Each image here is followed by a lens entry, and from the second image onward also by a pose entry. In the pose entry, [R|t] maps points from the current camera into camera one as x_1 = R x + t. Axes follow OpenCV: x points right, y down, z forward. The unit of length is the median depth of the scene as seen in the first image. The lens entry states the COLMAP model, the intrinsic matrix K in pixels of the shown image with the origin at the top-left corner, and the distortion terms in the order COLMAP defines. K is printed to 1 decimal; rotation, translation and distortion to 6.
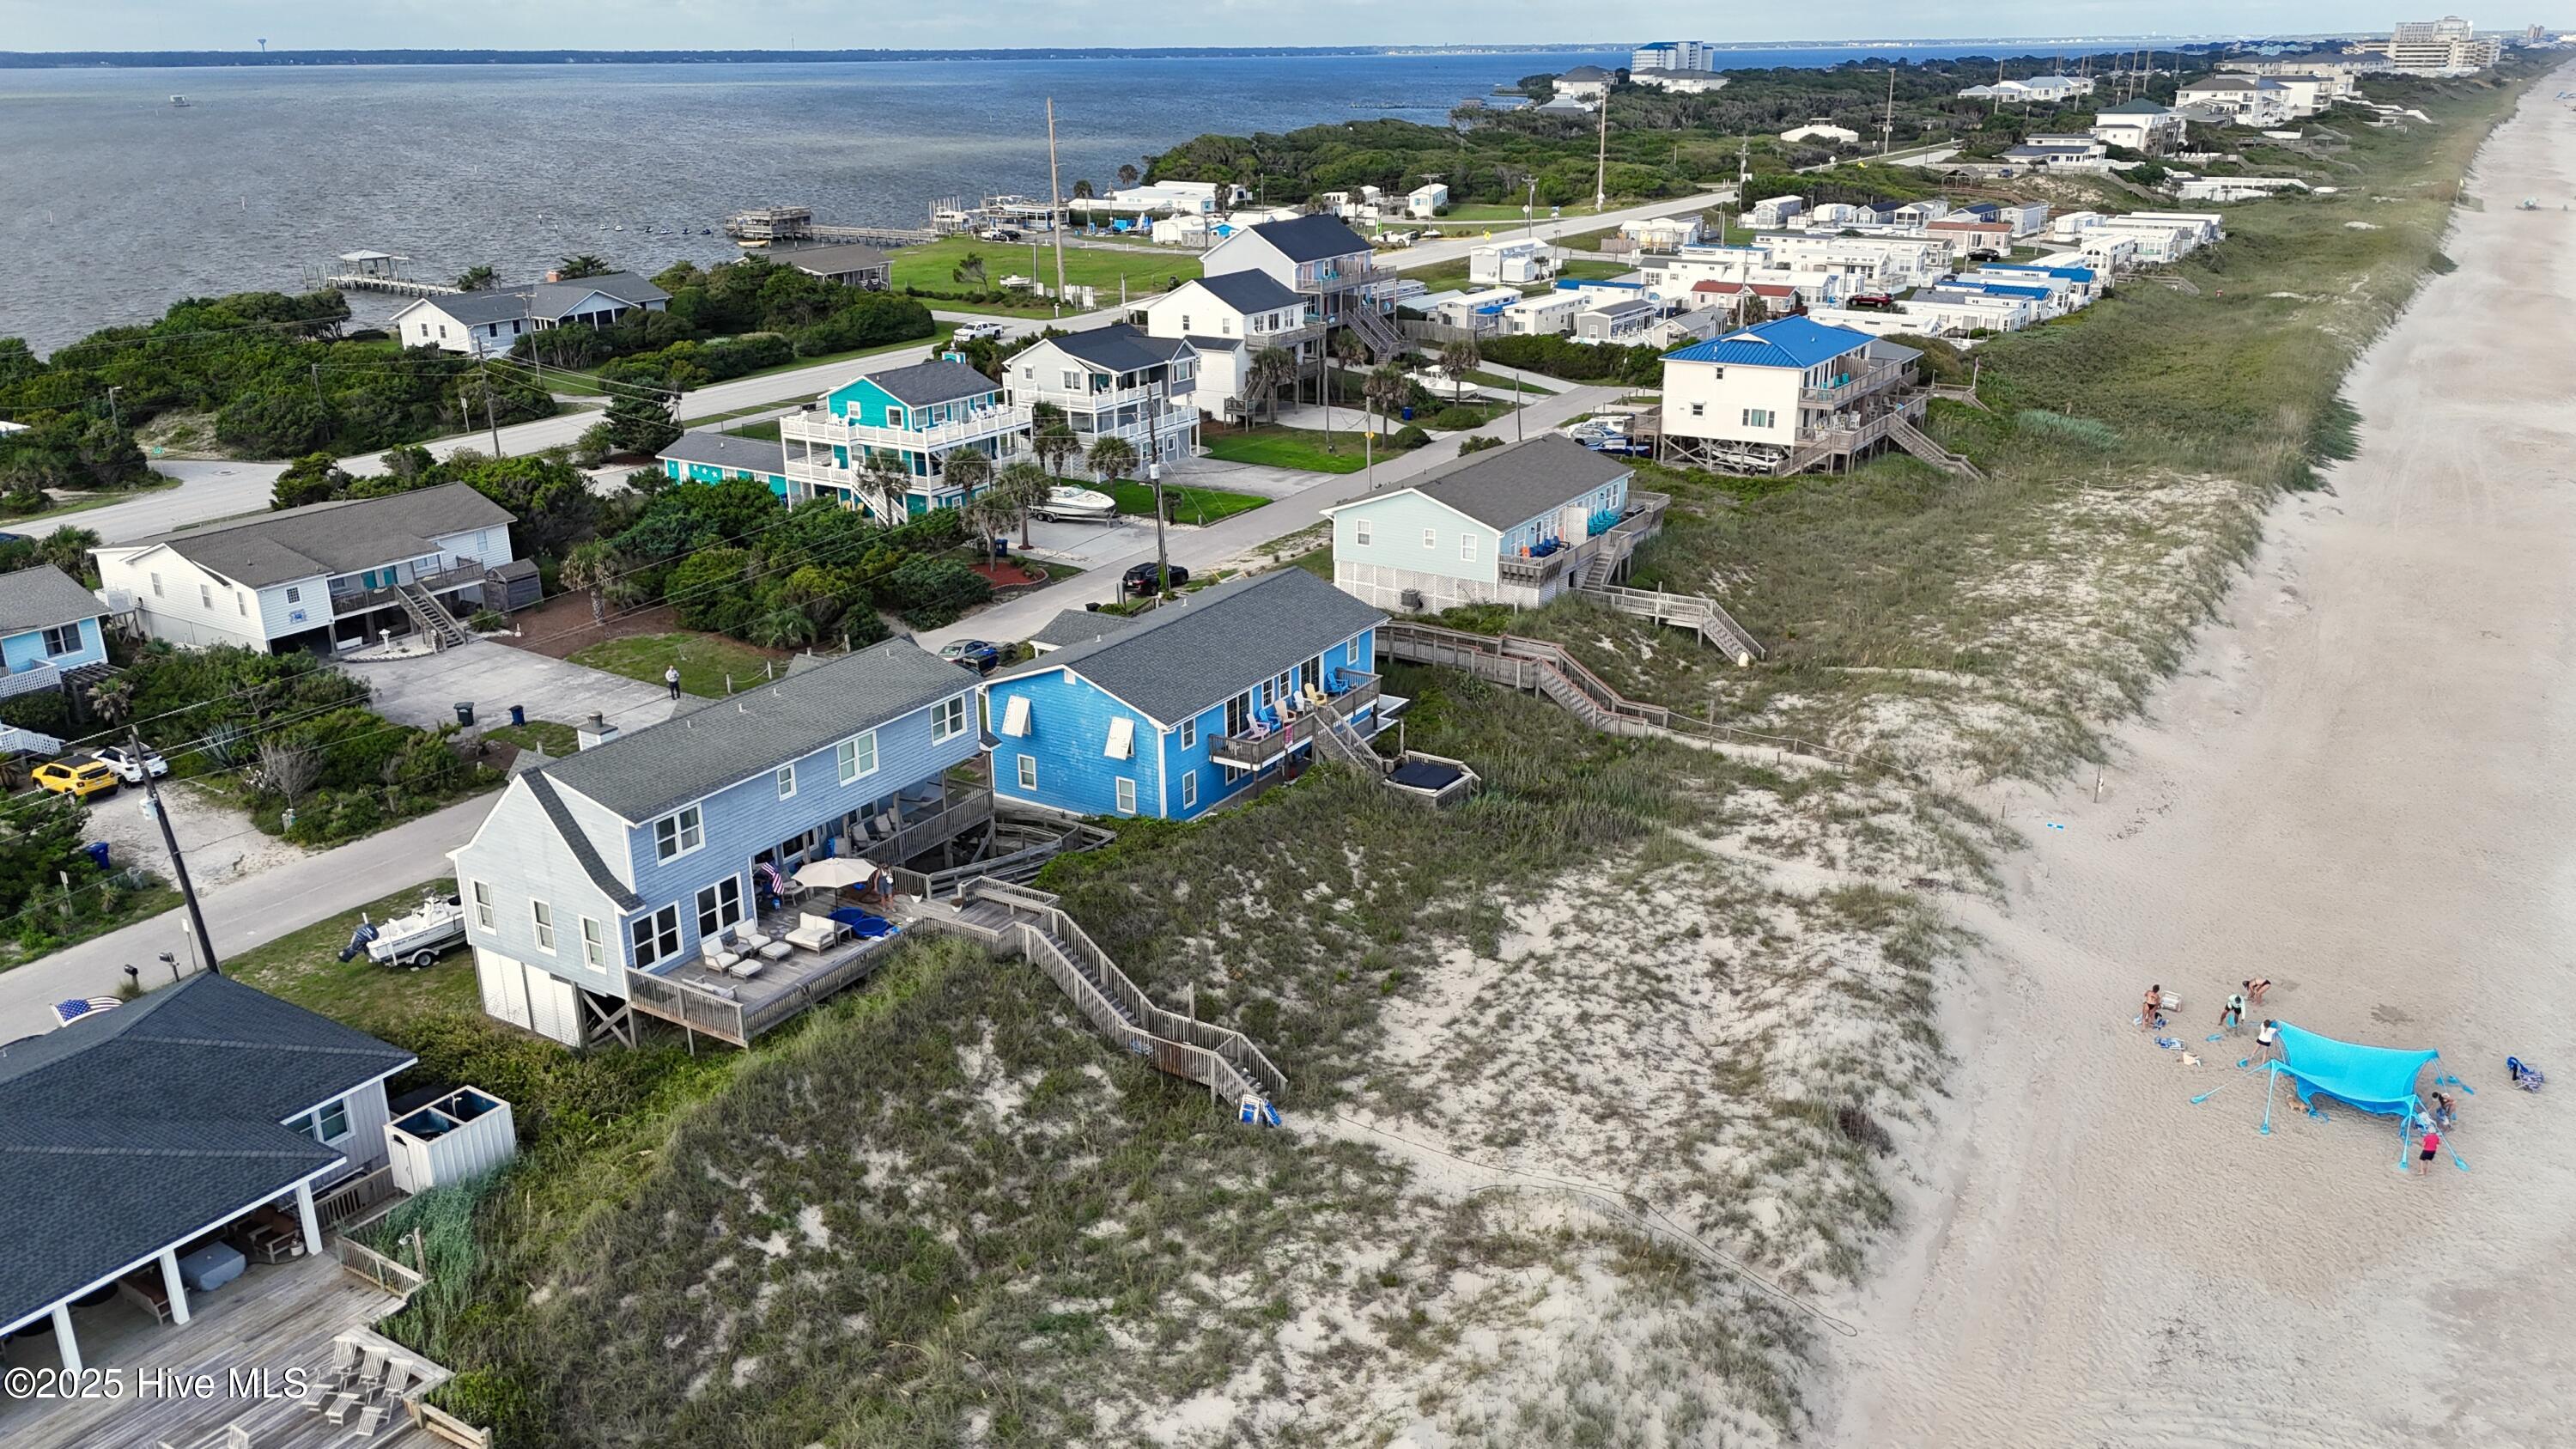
lens RADIAL K [[1906.0, 0, 1288.0], [0, 1906.0, 724.5], [0, 0, 1]] dist [0.060227, -0.059411]
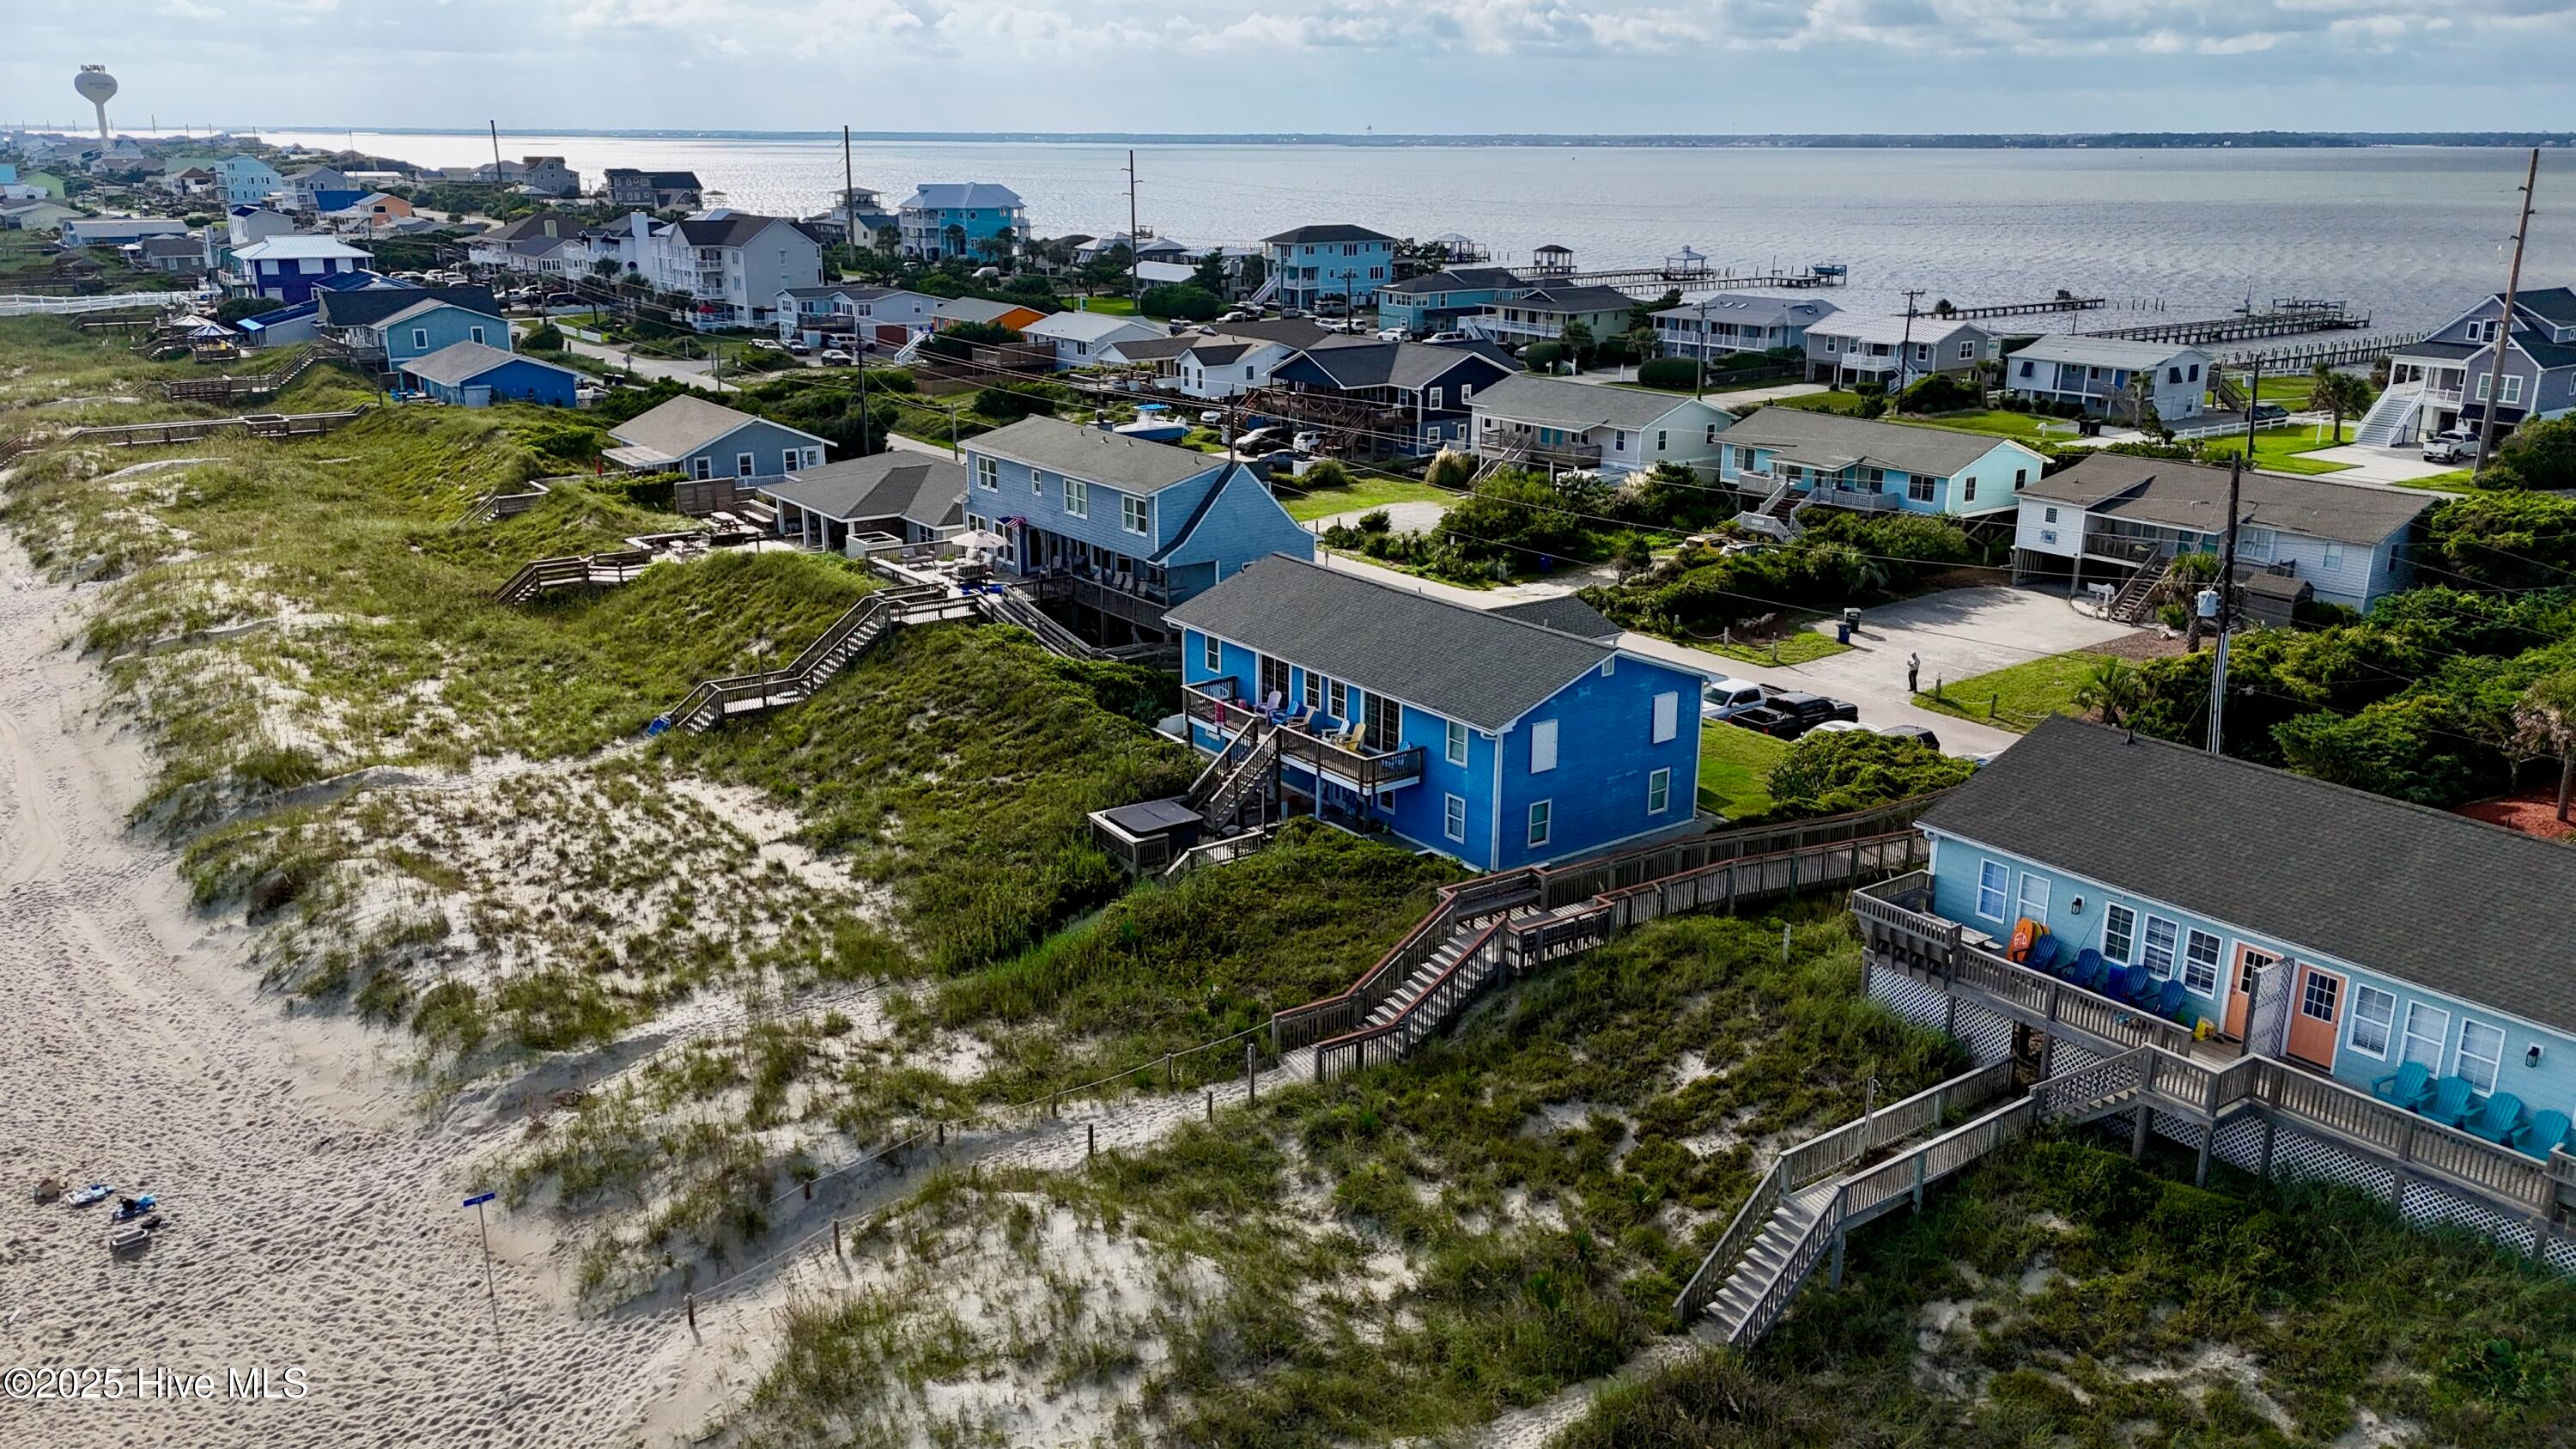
lens RADIAL K [[2019.4, 0, 1288.0], [0, 2019.4, 724.5], [0, 0, 1]] dist [0.063581, -0.074406]
pose [[-0.383303, 0.261016, -0.885974, 0.593616], [-0.308608, 0.867915, 0.389210, -0.262657], [0.870540, 0.422604, -0.252122, 0.982541]]
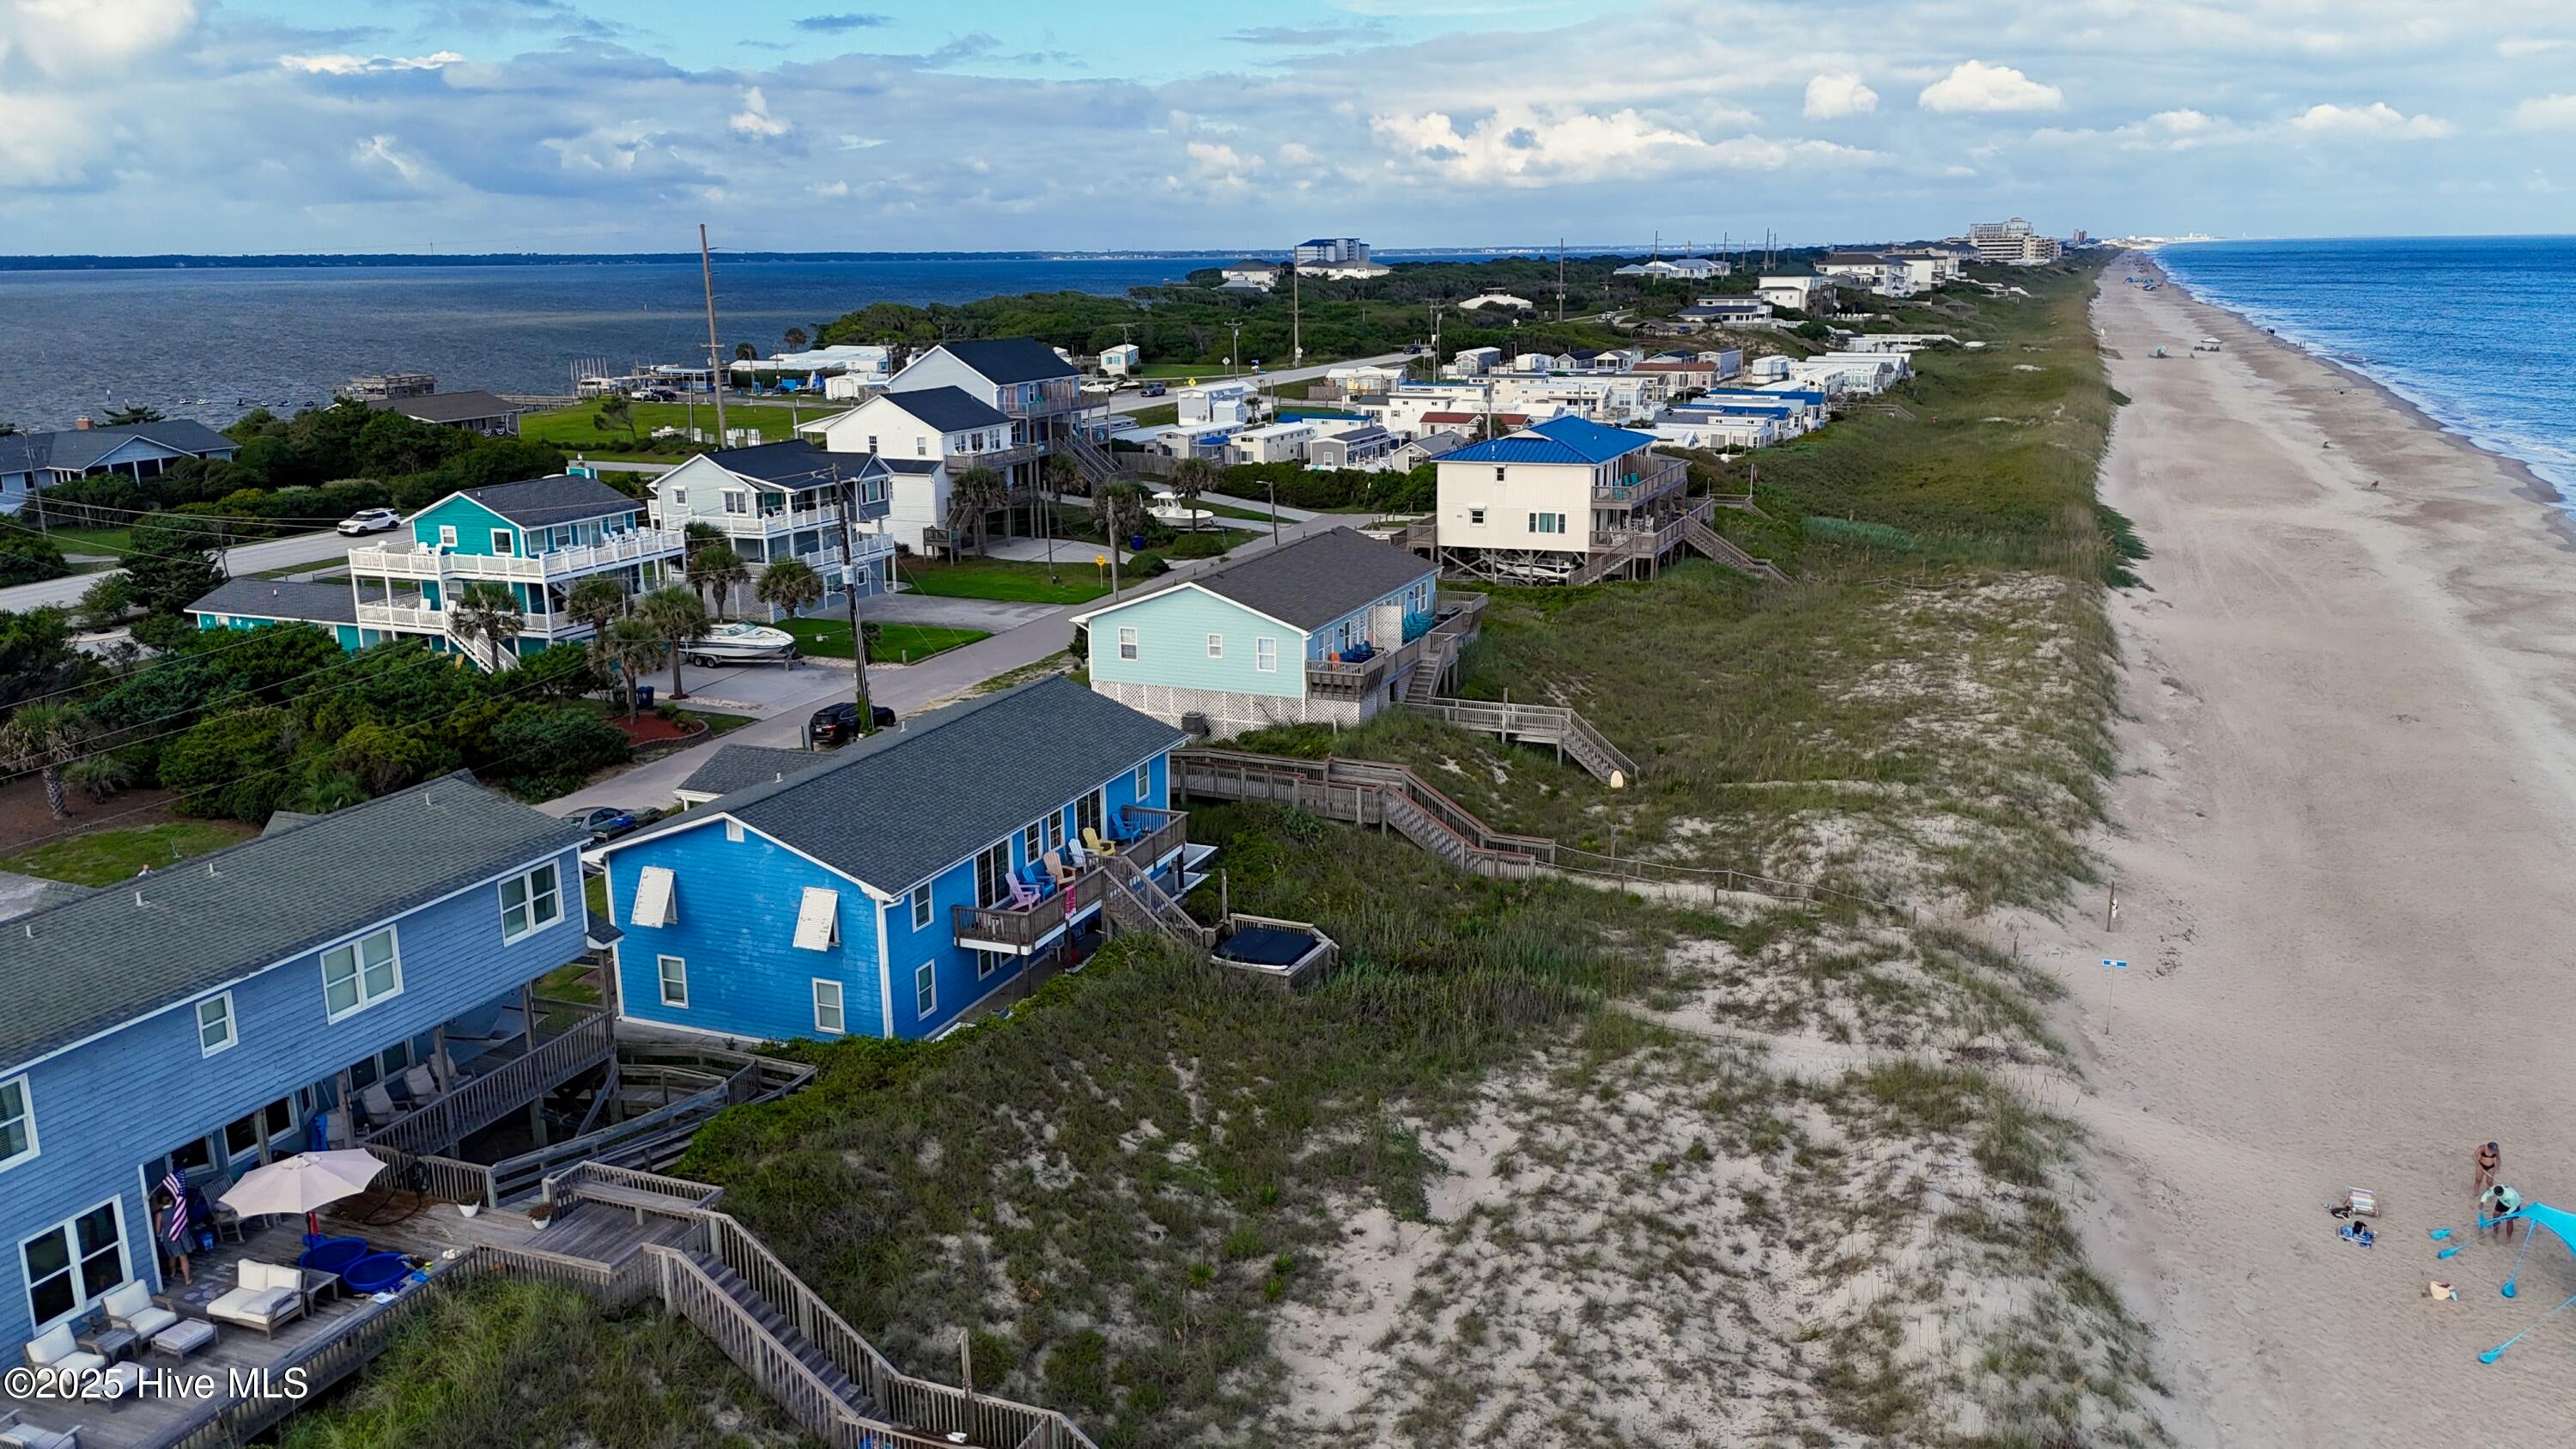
lens RADIAL K [[1906.0, 0, 1288.0], [0, 1906.0, 724.5], [0, 0, 1]] dist [0.060227, -0.059411]
pose [[0.985861, -0.043854, 0.161728, -0.023924], [0.059515, 0.993858, -0.093297, 0.009034], [-0.156643, 0.101603, 0.982415, 0.240078]]
